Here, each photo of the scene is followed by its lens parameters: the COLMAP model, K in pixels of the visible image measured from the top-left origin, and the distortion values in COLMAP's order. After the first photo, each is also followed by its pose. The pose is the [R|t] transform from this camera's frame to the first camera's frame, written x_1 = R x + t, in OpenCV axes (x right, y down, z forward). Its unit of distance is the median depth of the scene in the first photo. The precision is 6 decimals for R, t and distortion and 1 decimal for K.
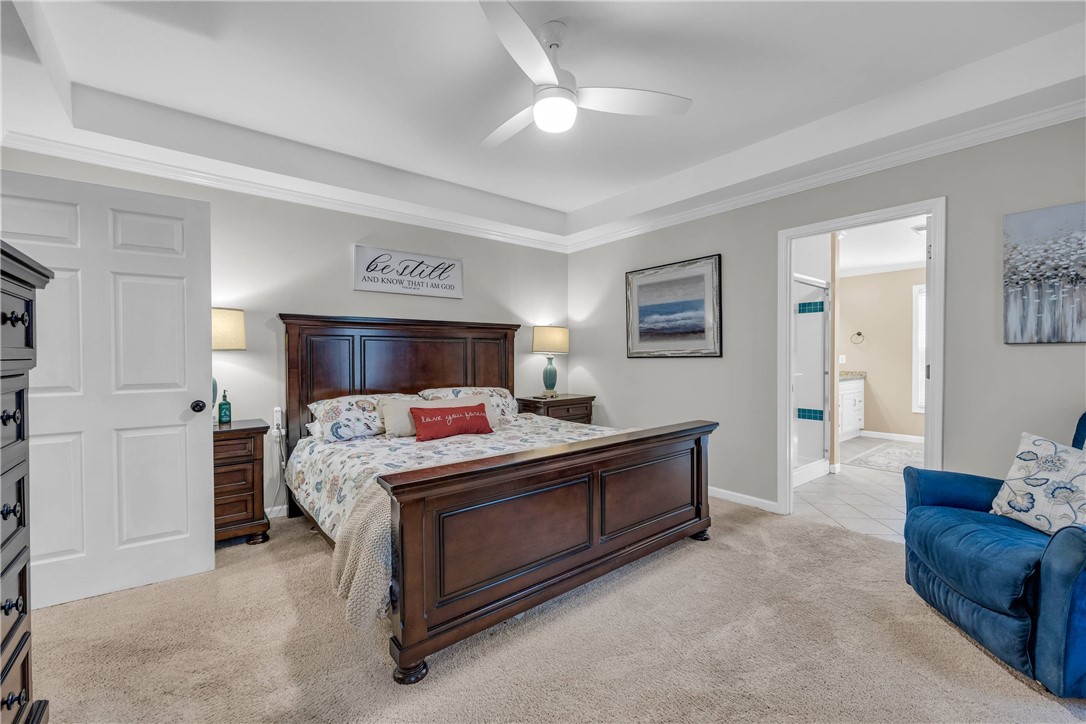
lens RADIAL K [[446.7, 0, 545.4], [0, 446.7, 358.4], [0, 0, 1]] dist [-0.002208, 0.000249]
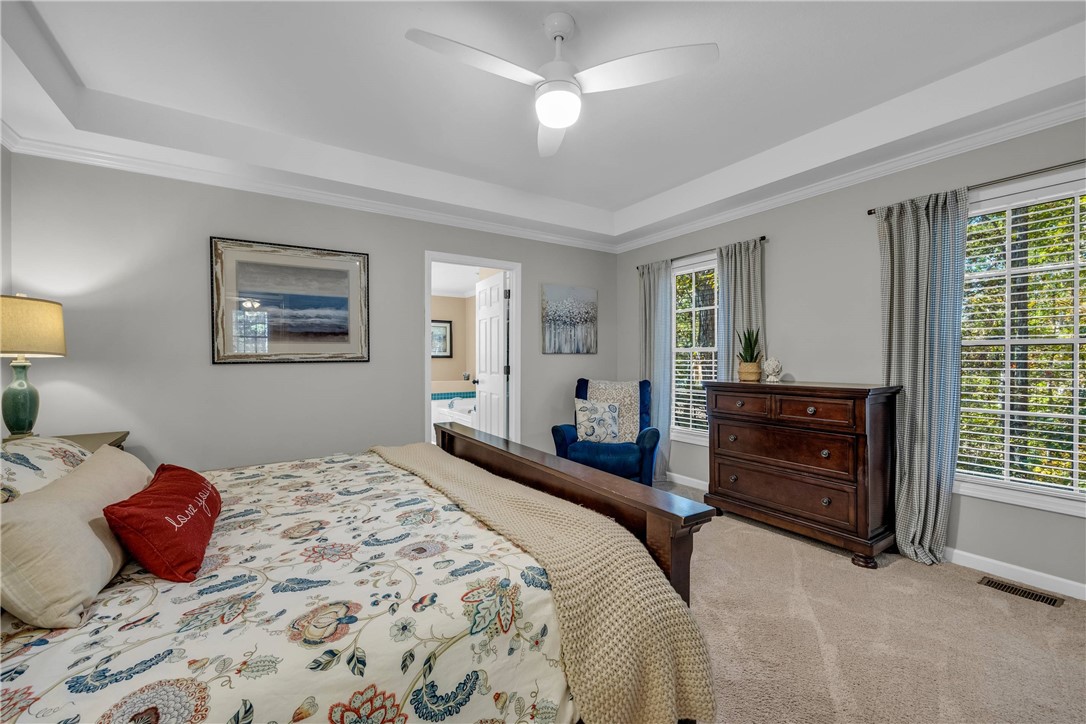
lens RADIAL K [[446.7, 0, 545.4], [0, 446.7, 358.4], [0, 0, 1]] dist [-0.002208, 0.000249]
pose [[0.103164, 0.005509, 0.994649, -0.503061], [0.009962, 0.999929, -0.006572, -0.000020], [-0.994614, 0.010587, 0.103102, 0.503955]]
